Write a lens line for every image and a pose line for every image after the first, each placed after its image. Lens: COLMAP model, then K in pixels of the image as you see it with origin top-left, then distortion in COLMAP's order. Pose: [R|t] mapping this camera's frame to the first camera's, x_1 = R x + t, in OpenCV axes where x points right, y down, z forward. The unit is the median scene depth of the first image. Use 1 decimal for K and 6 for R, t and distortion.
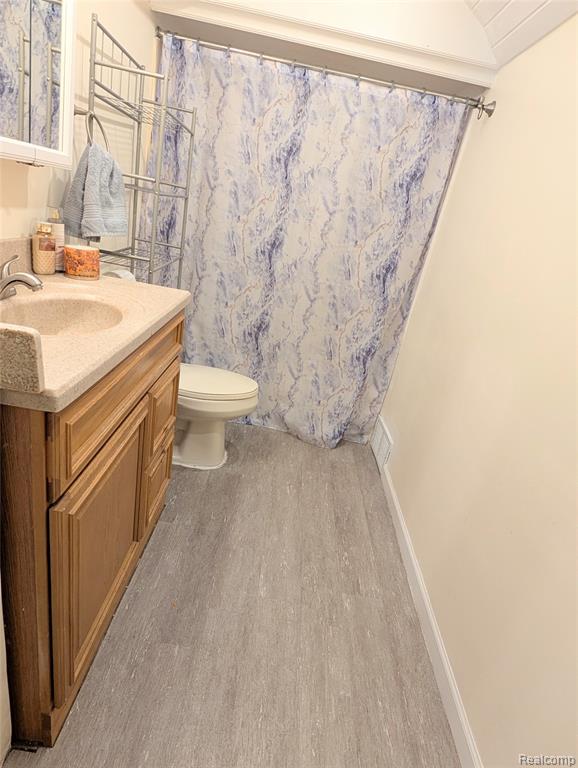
lens RADIAL K [[402.2, 0, 288.3], [0, 402.2, 344.1], [0, 0, 1]] dist [-0.001447, 0.000369]
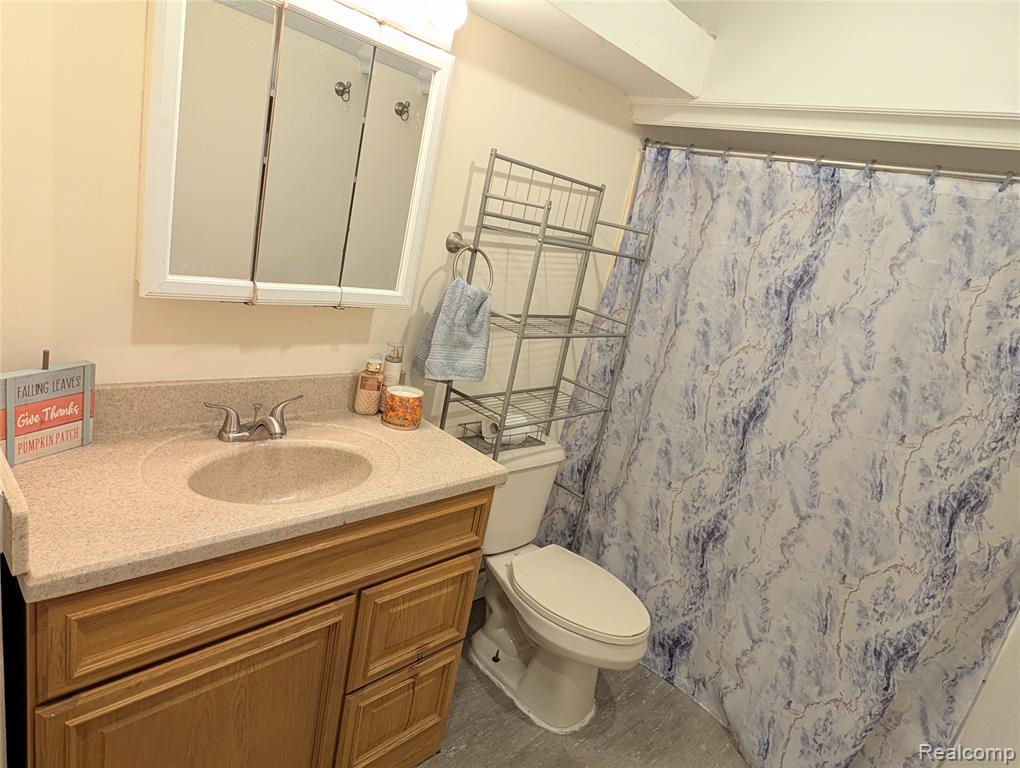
lens RADIAL K [[534.2, 0, 521.1], [0, 534.2, 375.6], [0, 0, 1]] dist [-0.001447, 0.000369]
pose [[0.786917, 0.135771, -0.601937, 0.193399], [-0.271853, 0.952002, -0.140666, -0.092281], [0.553947, 0.274331, 0.786057, 0.115310]]
